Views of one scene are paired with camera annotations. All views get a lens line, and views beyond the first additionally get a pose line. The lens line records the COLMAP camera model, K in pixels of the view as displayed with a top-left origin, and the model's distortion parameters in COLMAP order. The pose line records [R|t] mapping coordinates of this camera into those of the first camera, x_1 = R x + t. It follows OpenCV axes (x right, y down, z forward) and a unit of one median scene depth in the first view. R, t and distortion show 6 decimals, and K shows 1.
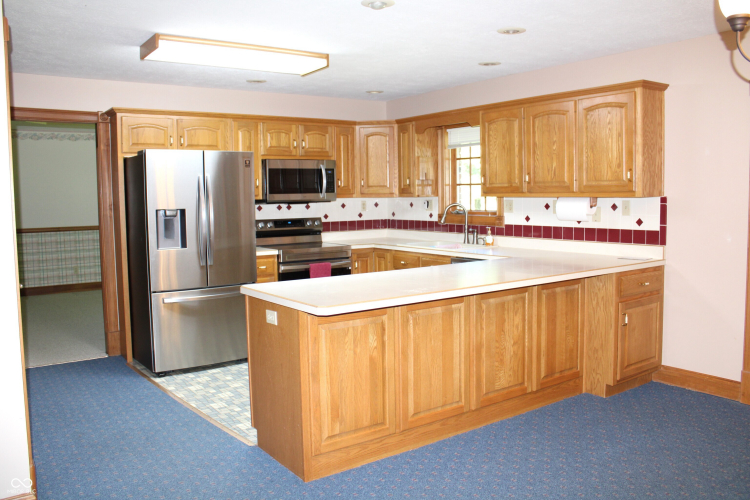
lens RADIAL K [[645.4, 0, 374.6], [0, 645.4, 240.8], [0, 0, 1]] dist [-0.110602, 0.006964]
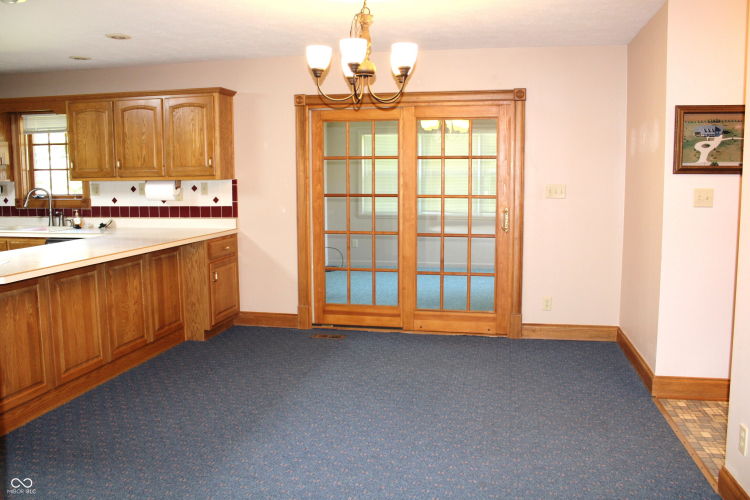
lens RADIAL K [[620.6, 0, 375.3], [0, 620.6, 235.6], [0, 0, 1]] dist [0.055785, -0.005442]
pose [[0.749360, -0.065806, 0.658885, -0.176923], [0.056944, 0.997768, 0.034889, 0.017232], [-0.659710, 0.011375, 0.751434, -0.146739]]
